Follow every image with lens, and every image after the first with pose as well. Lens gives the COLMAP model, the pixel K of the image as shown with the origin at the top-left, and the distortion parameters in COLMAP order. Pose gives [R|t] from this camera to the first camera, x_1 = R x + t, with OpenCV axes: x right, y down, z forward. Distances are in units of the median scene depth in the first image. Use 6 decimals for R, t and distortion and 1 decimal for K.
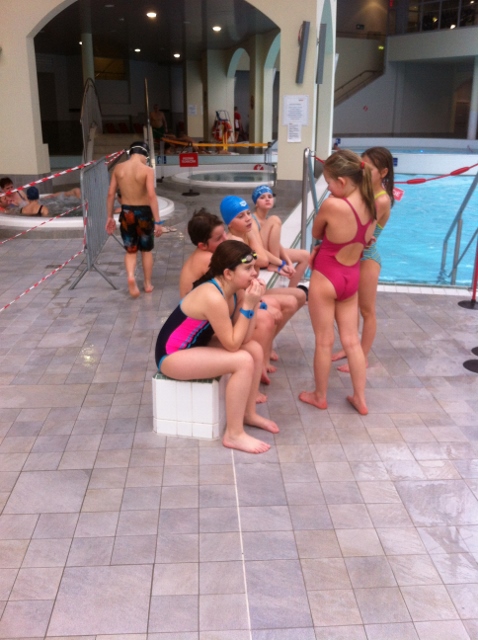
lens RADIAL K [[609.3, 0, 239.0], [0, 609.3, 320.0], [0, 0, 1]] dist [0.101308, -0.371332]
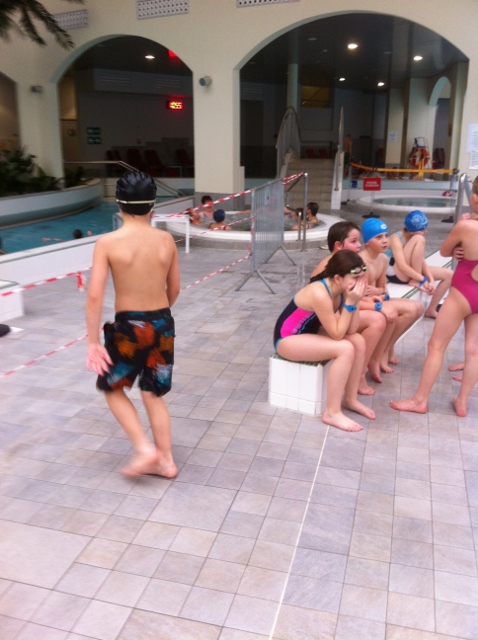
lens RADIAL K [[609.3, 0, 239.0], [0, 609.3, 320.0], [0, 0, 1]] dist [0.101308, -0.371332]
pose [[0.947667, 0.094774, -0.304869, 0.103254], [-0.106578, 0.994055, -0.022271, 0.035950], [0.300946, 0.053598, 0.952134, -0.108609]]
